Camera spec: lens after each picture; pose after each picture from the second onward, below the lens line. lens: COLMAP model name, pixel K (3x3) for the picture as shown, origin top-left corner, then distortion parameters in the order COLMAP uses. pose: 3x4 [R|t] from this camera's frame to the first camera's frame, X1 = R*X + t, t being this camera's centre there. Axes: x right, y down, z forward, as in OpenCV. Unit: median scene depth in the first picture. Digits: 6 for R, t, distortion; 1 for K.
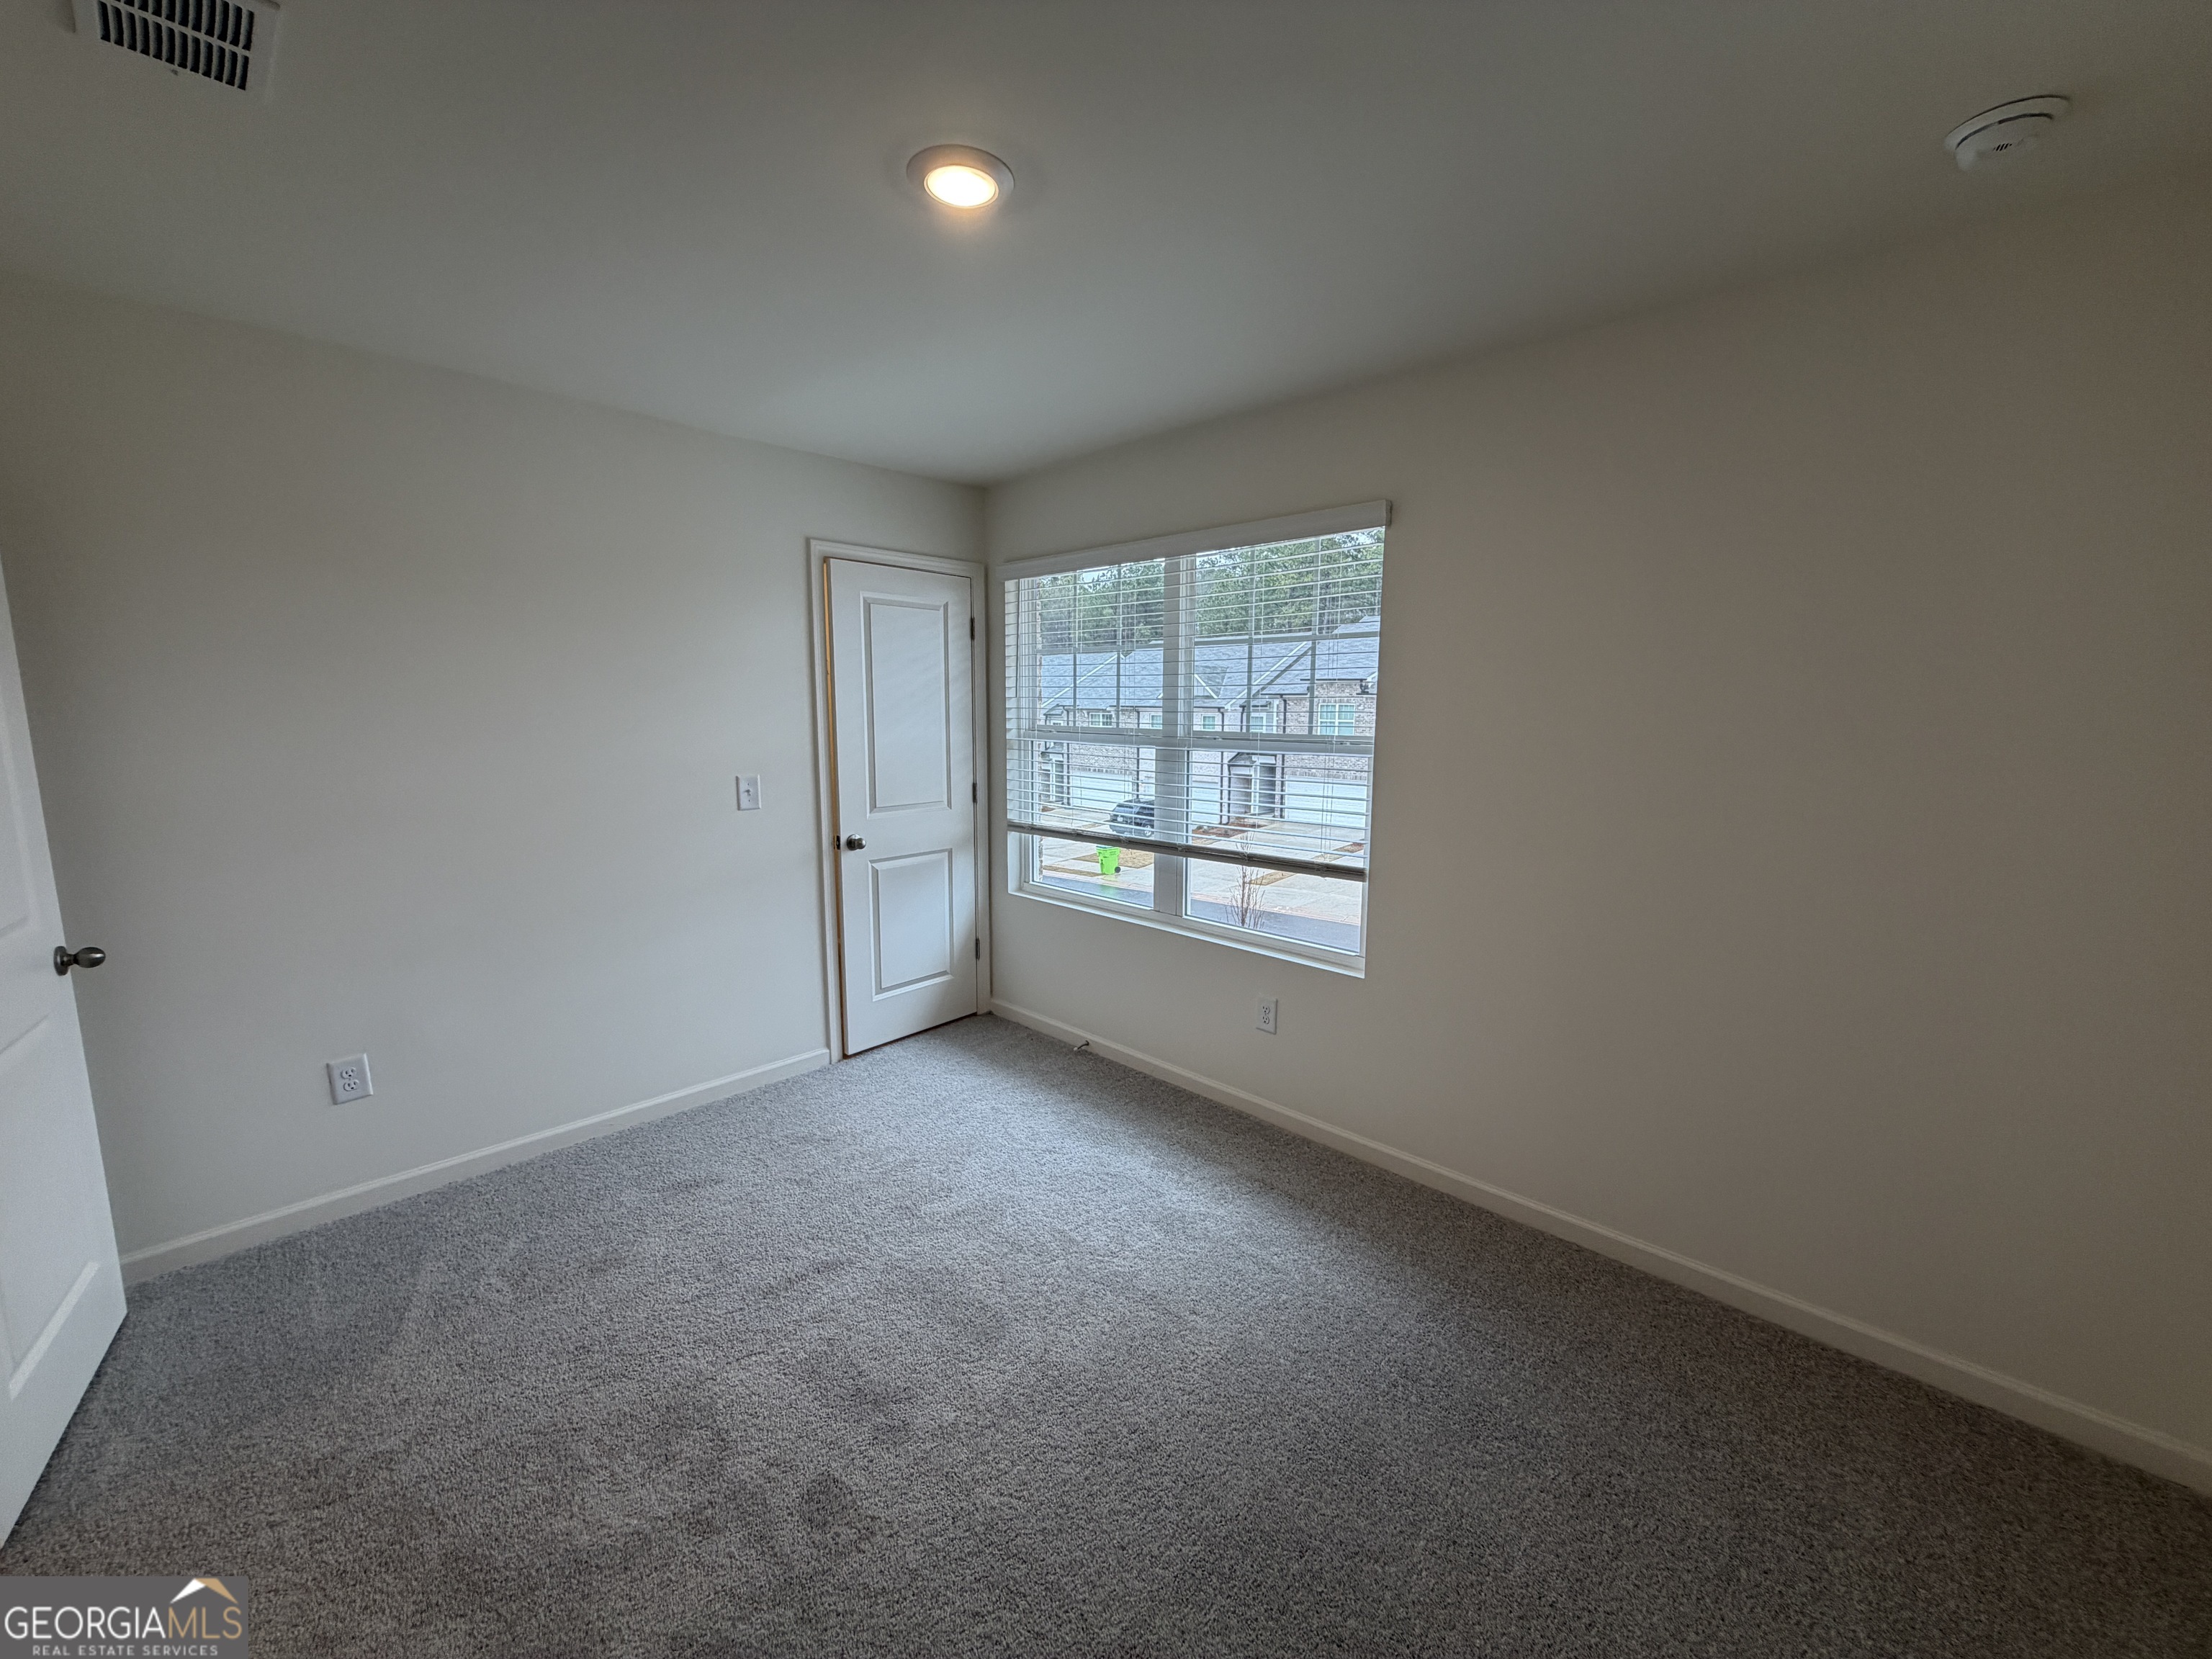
lens RADIAL K [[879.6, 0, 1102.1], [0, 879.6, 832.7], [0, 0, 1]] dist [0.000138, 0.000151]
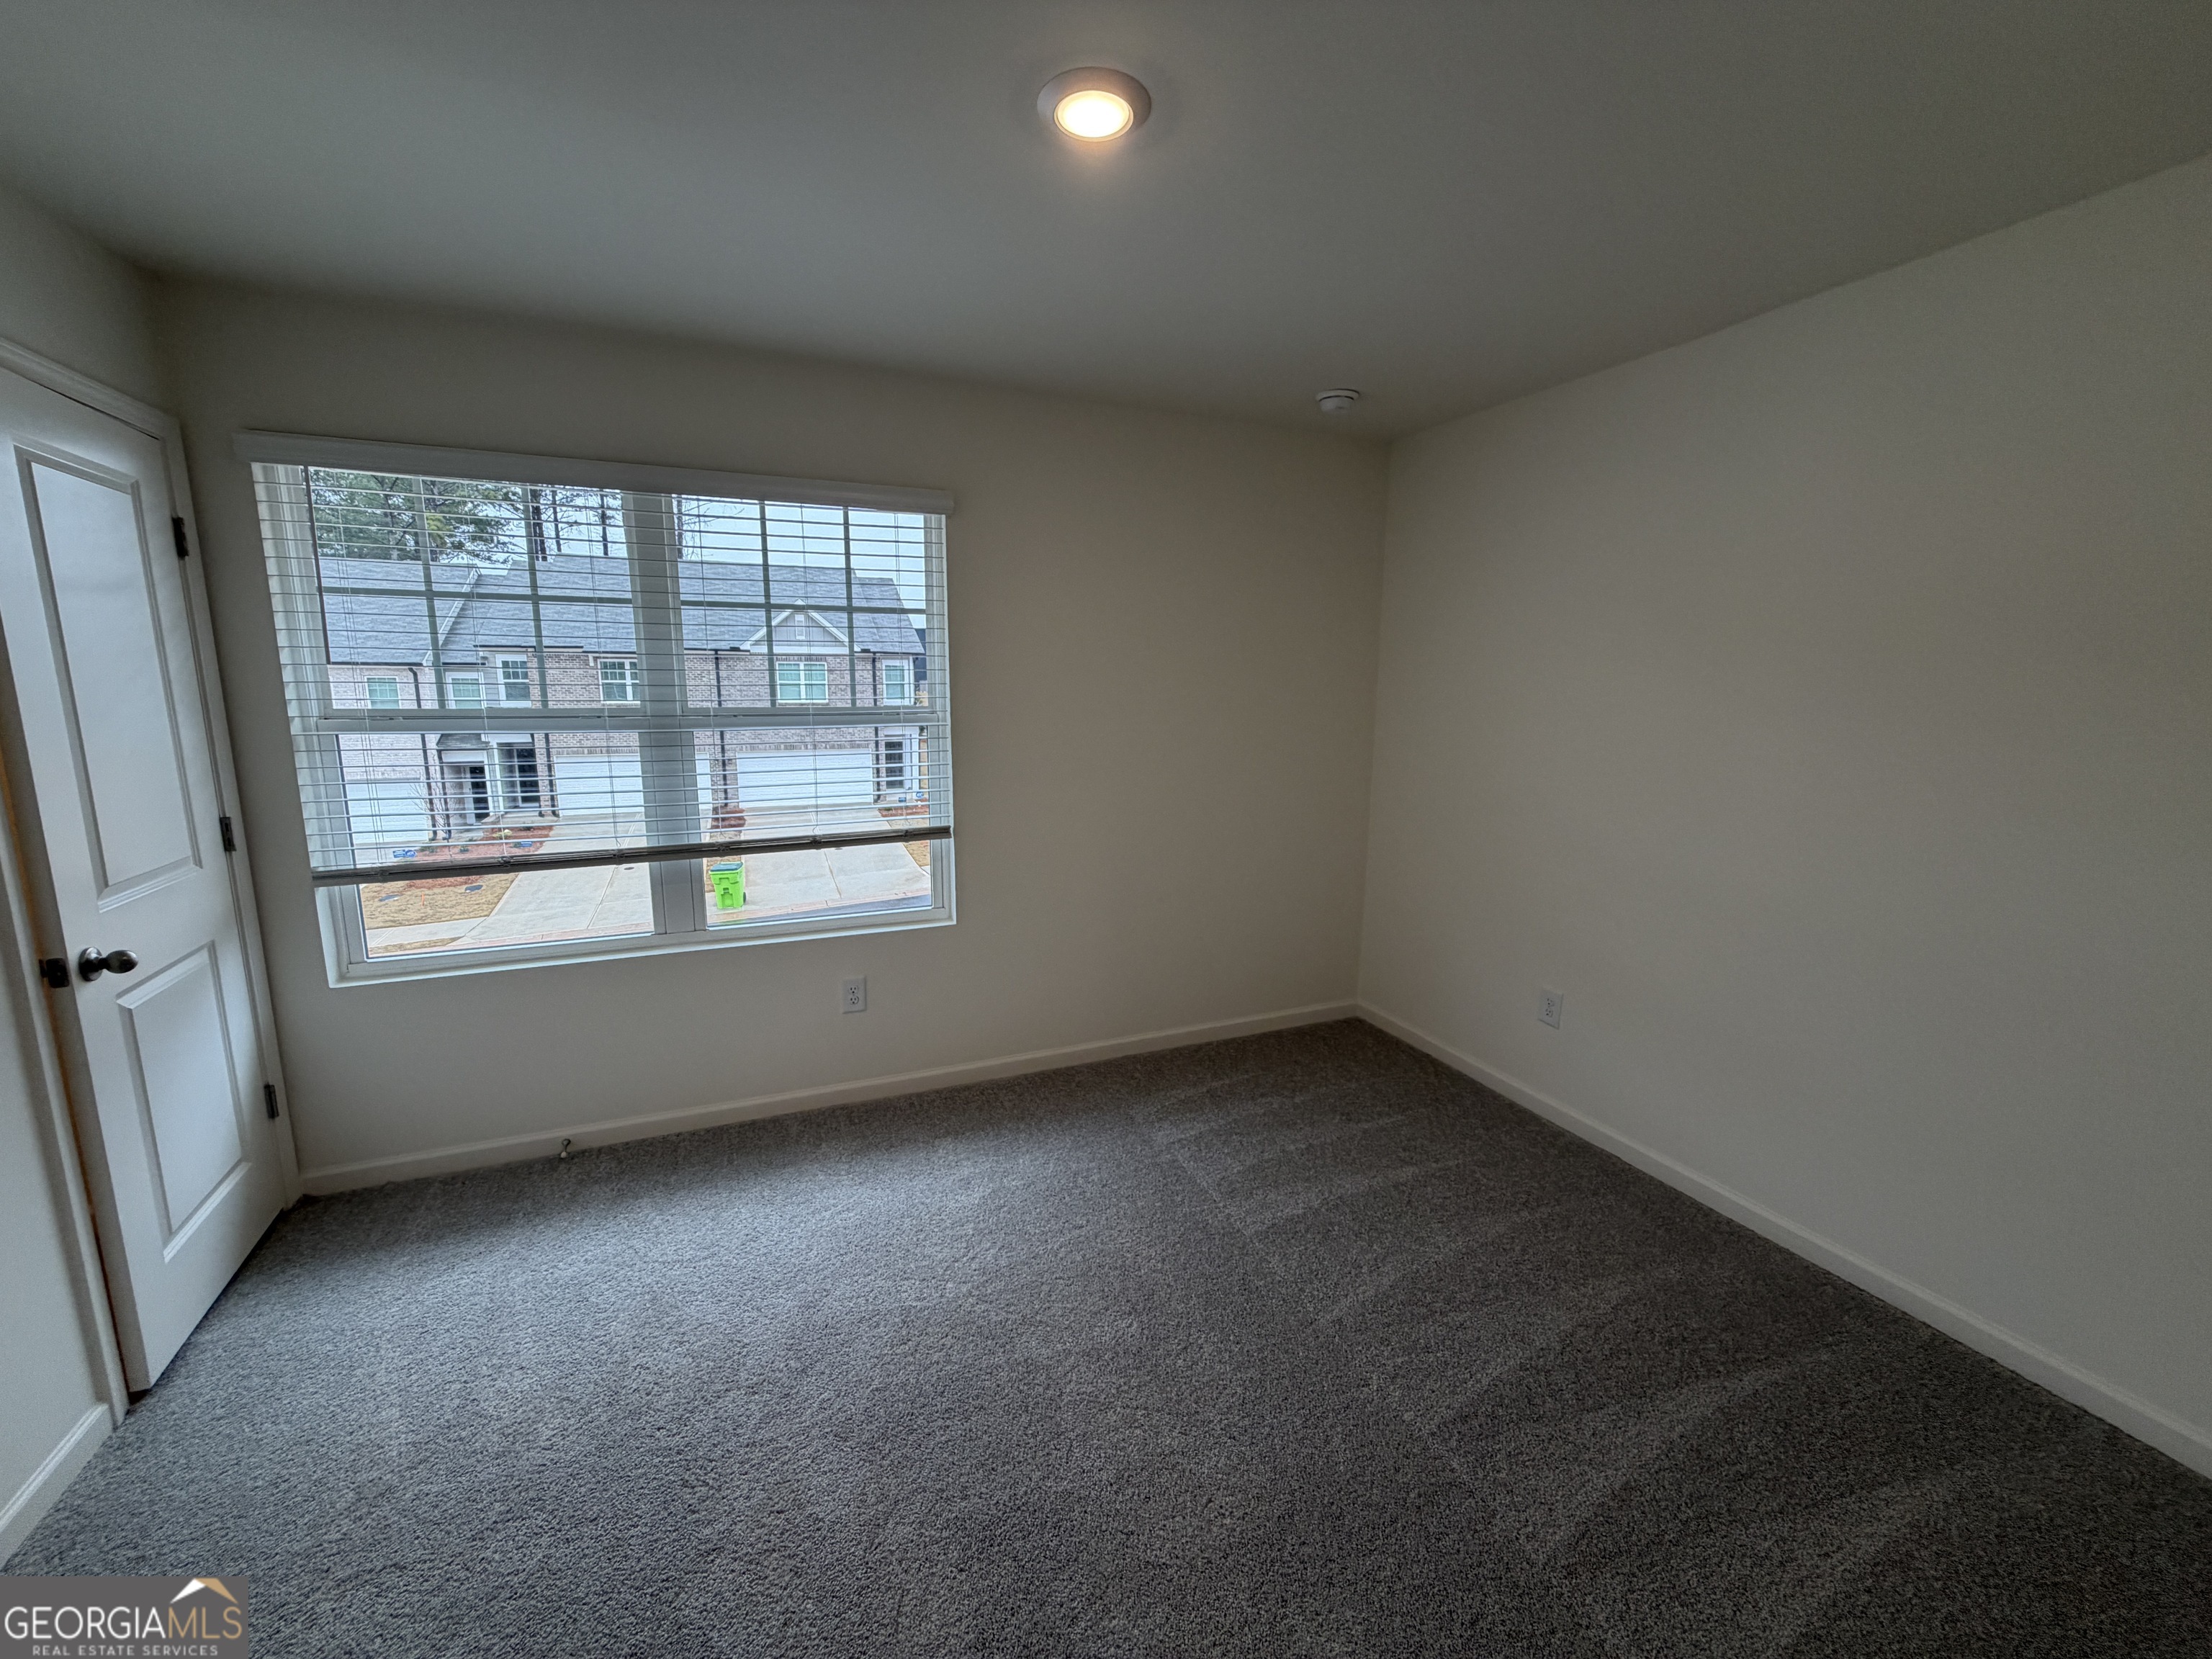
lens RADIAL K [[899.9, 0, 1104.3], [0, 899.9, 821.5], [0, 0, 1]] dist [0.000473, -0.000057]
pose [[0.386565, -0.158647, 0.908515, -0.479536], [0.124387, 0.985061, 0.119088, -0.055769], [-0.913836, 0.066972, 0.400523, 0.273153]]
